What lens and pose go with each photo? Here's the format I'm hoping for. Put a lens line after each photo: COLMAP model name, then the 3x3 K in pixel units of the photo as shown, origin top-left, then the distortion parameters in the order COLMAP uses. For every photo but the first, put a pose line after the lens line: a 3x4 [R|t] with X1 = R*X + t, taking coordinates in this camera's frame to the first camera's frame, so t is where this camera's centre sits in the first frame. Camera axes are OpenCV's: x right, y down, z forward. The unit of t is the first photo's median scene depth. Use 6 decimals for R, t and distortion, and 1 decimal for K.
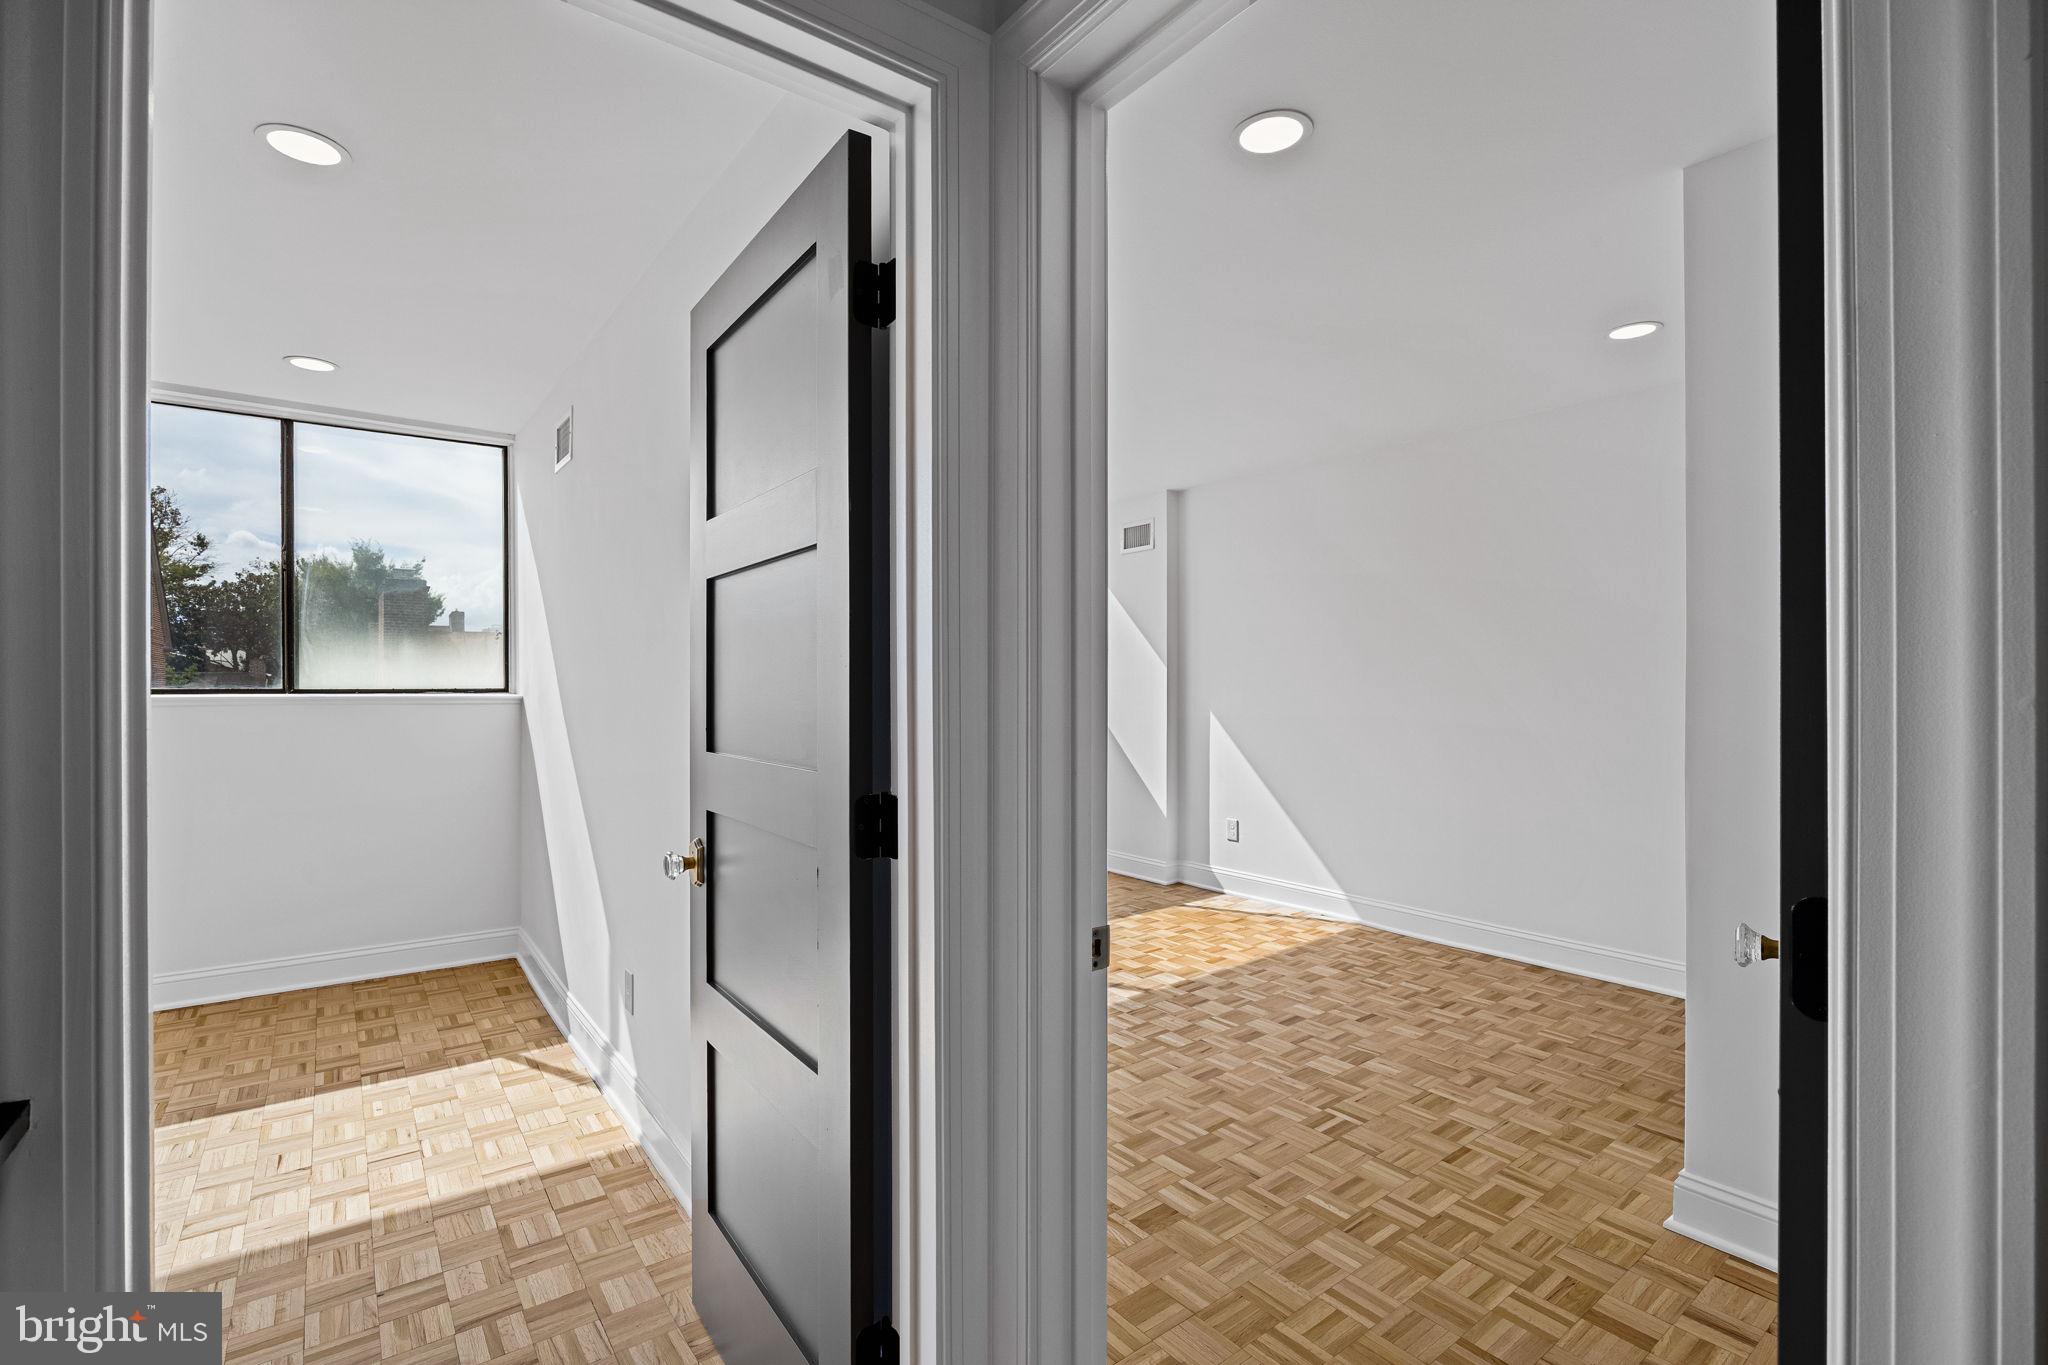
lens RADIAL K [[949.1, 0, 1020.3], [0, 949.1, 681.9], [0, 0, 1]] dist [-0.003095, 0.000006]
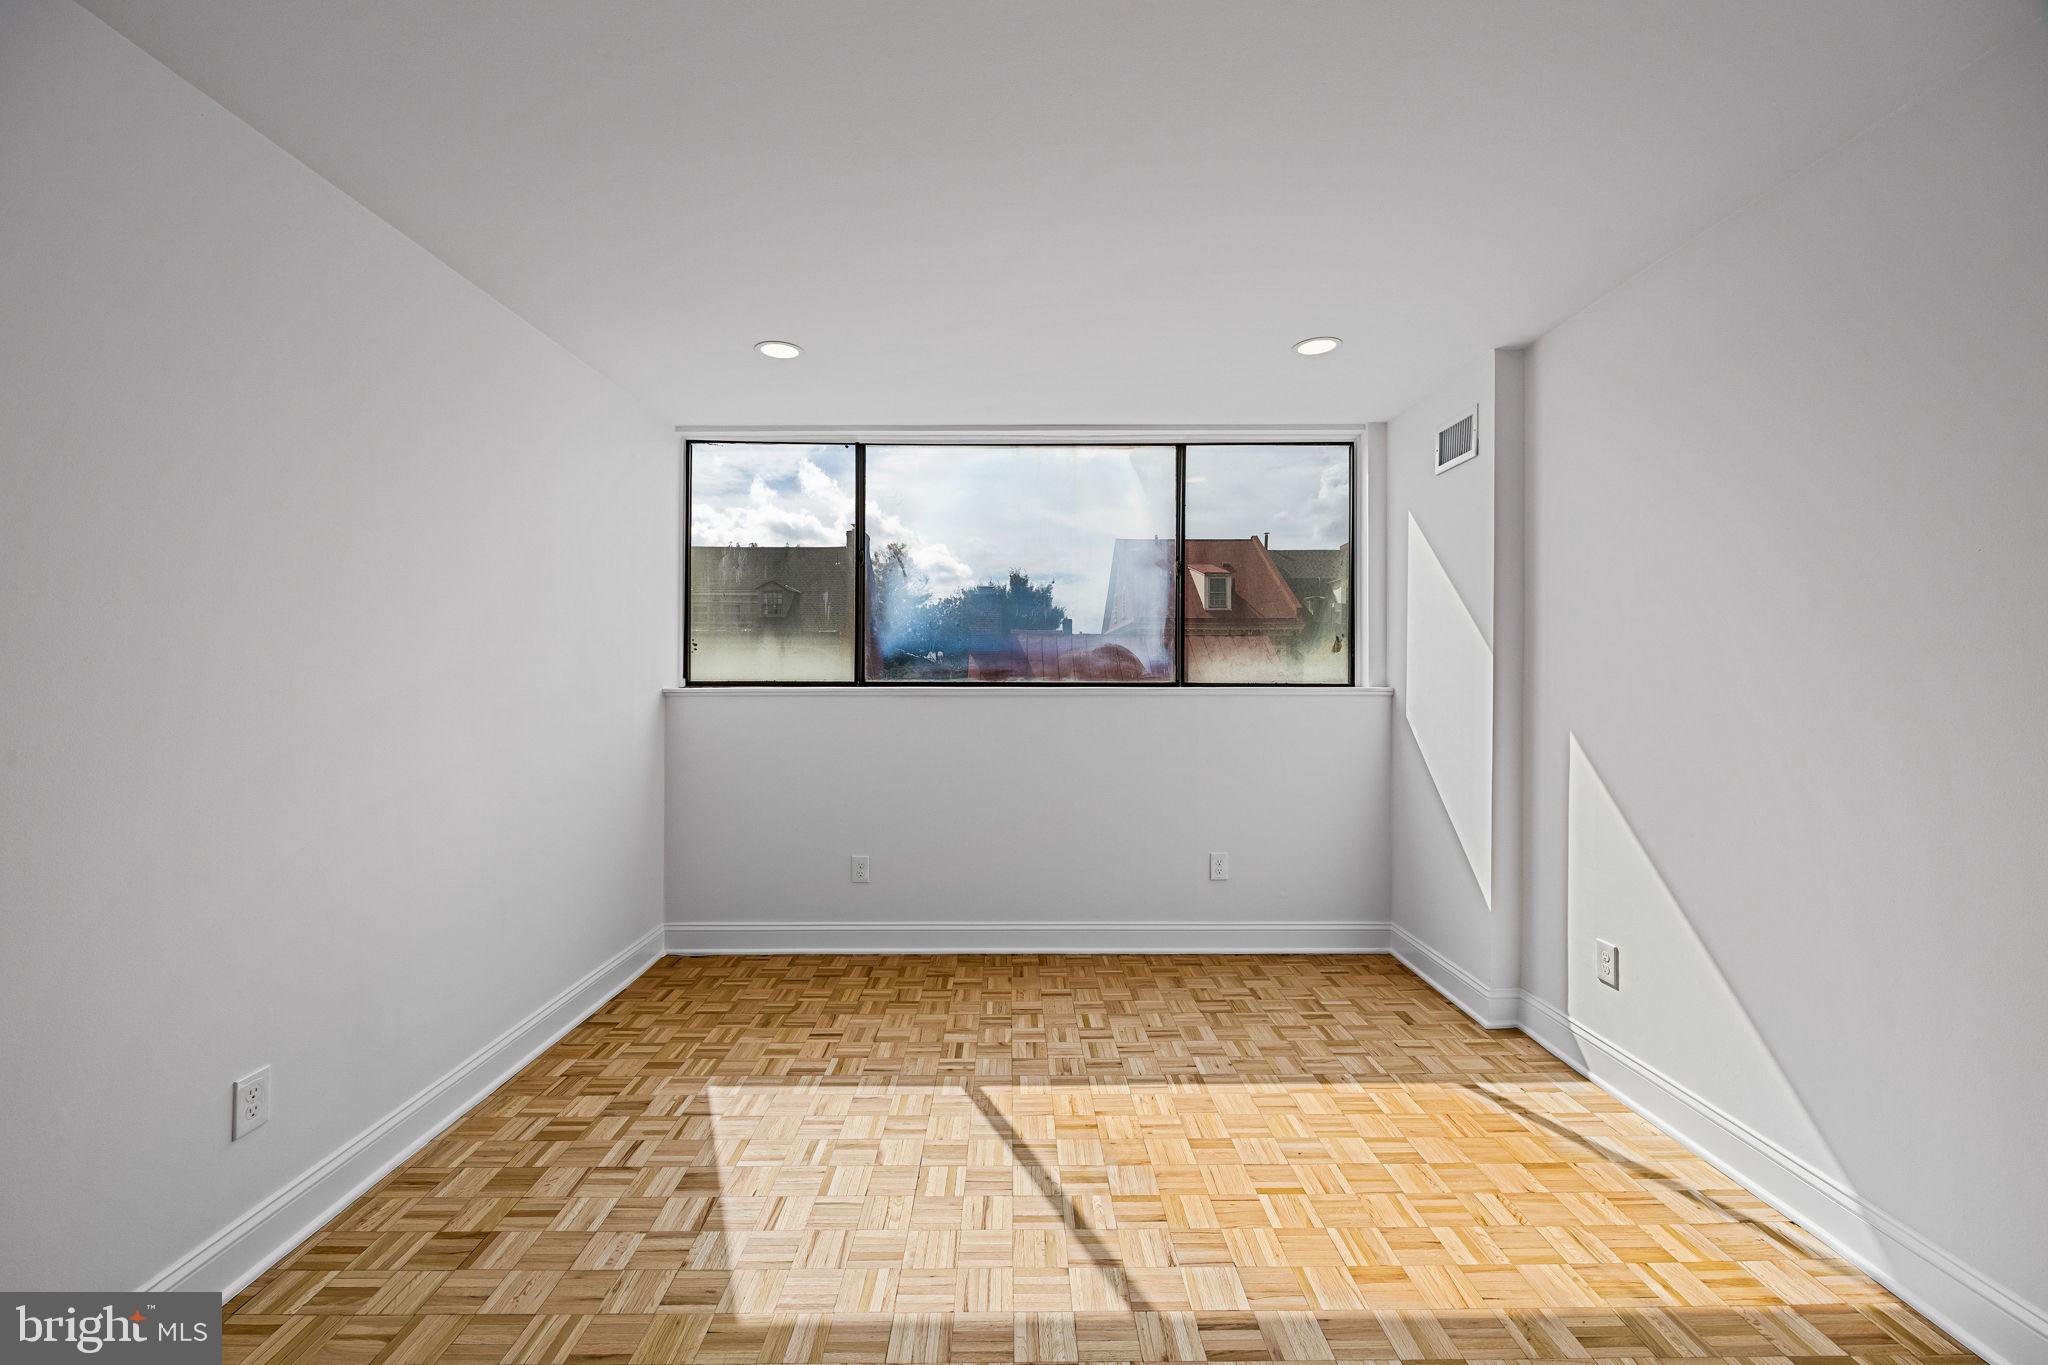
lens RADIAL K [[809.7, 0, 1024.1], [0, 809.7, 678.0], [0, 0, 1]] dist [0.001817, 0.000367]
pose [[0.783652, 0.002918, -0.621193, 0.271666], [0.002027, 0.999972, 0.007254, -0.005439], [0.621197, -0.006944, 0.783624, 0.493208]]
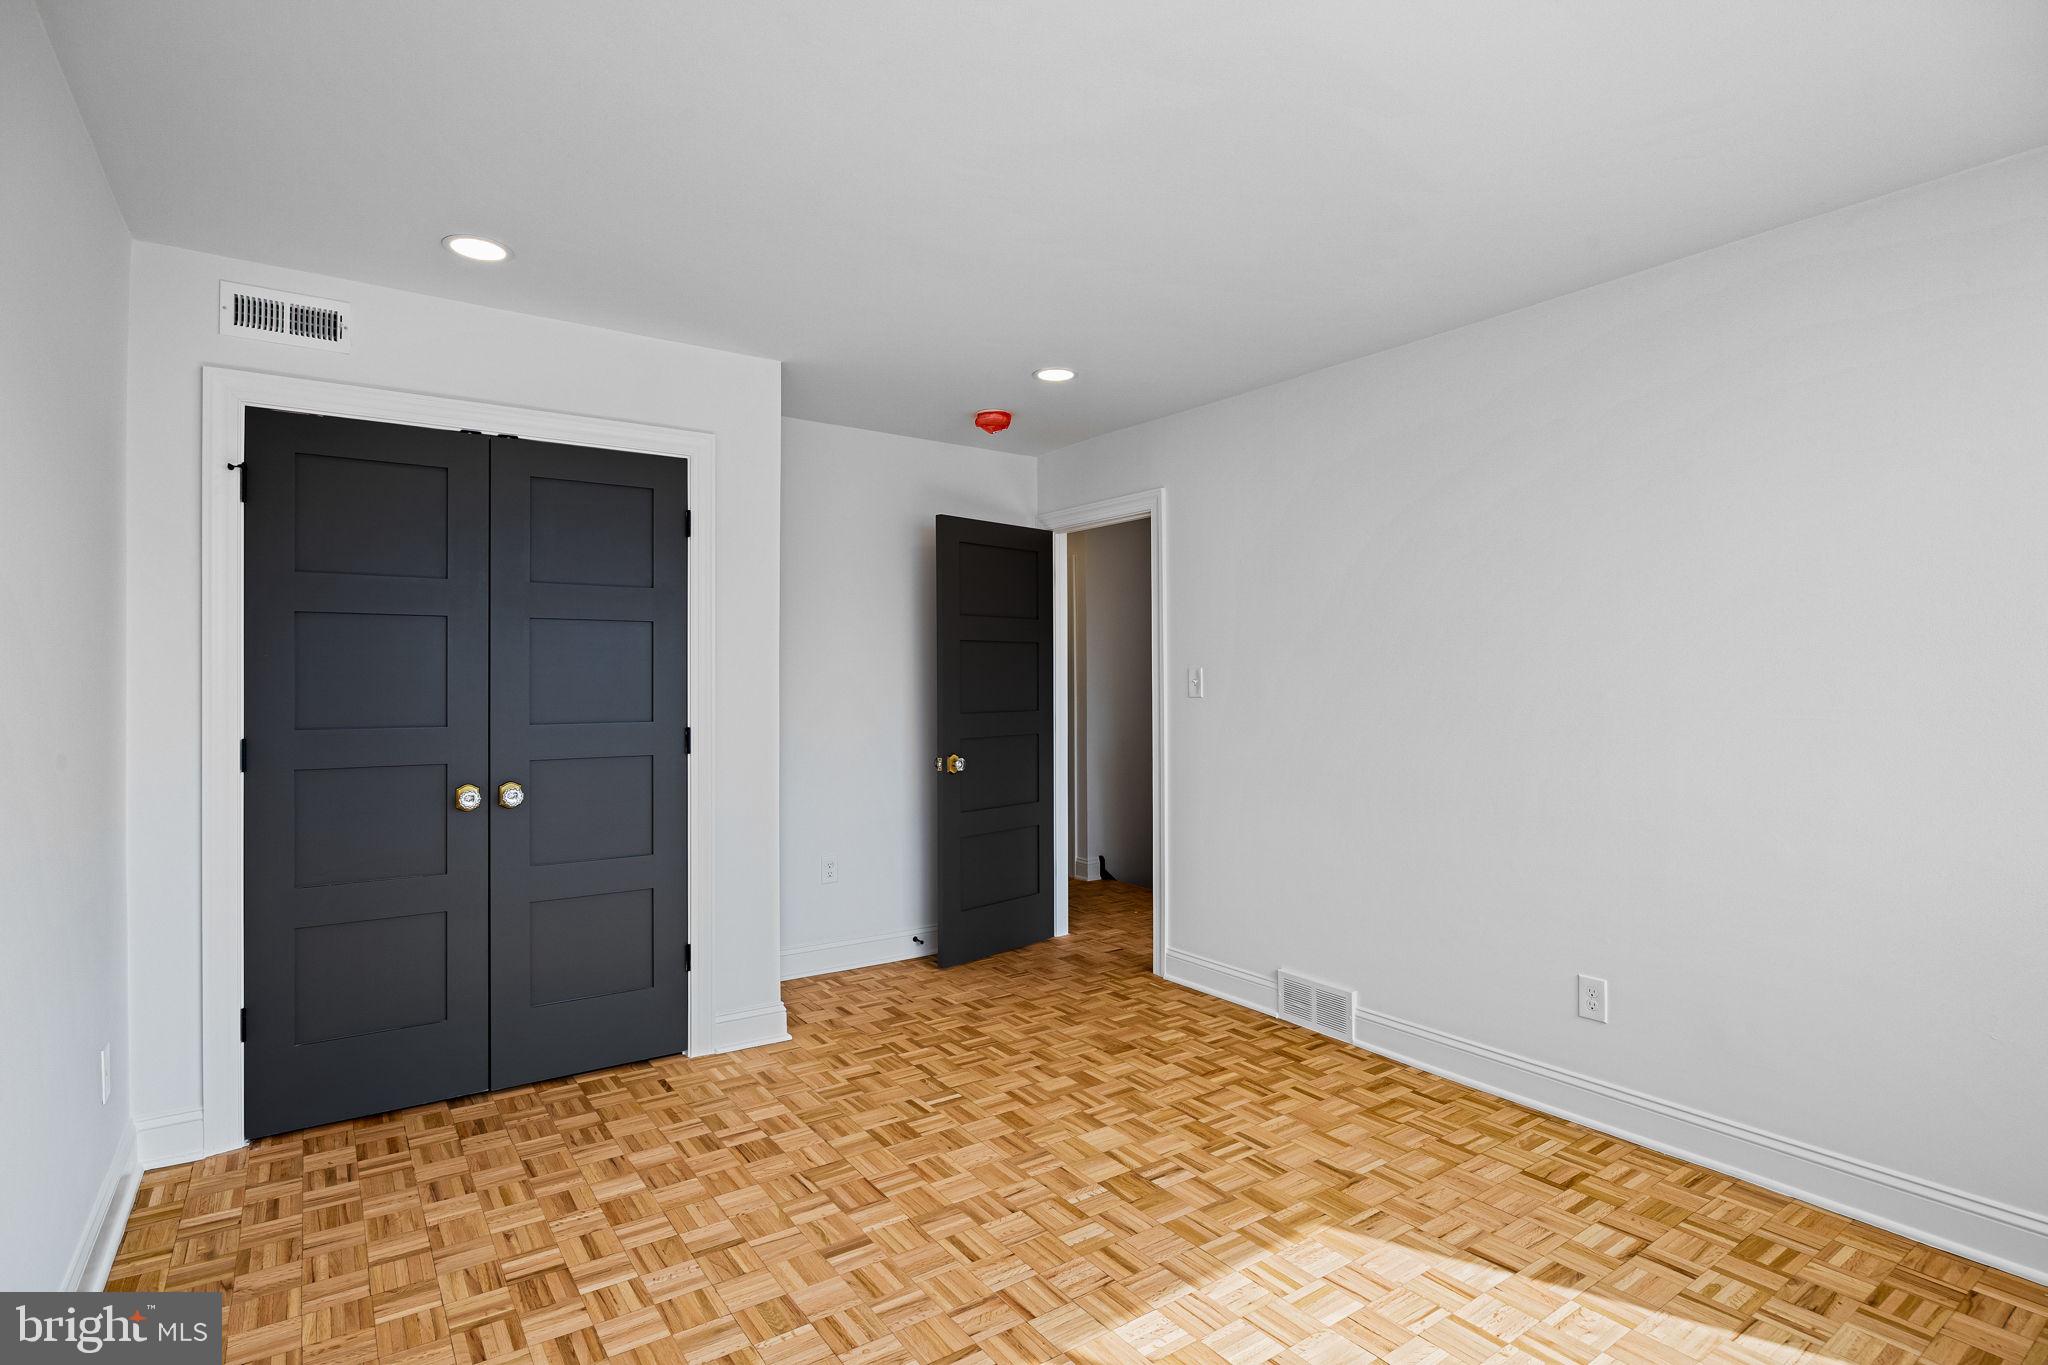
lens RADIAL K [[949.1, 0, 1020.3], [0, 949.1, 681.9], [0, 0, 1]] dist [-0.003095, 0.000006]
pose [[-0.998874, -0.001431, 0.047423, 0.103008], [-0.001394, 0.999999, 0.000815, -0.007572], [-0.047424, 0.000748, -0.998875, 1.142866]]
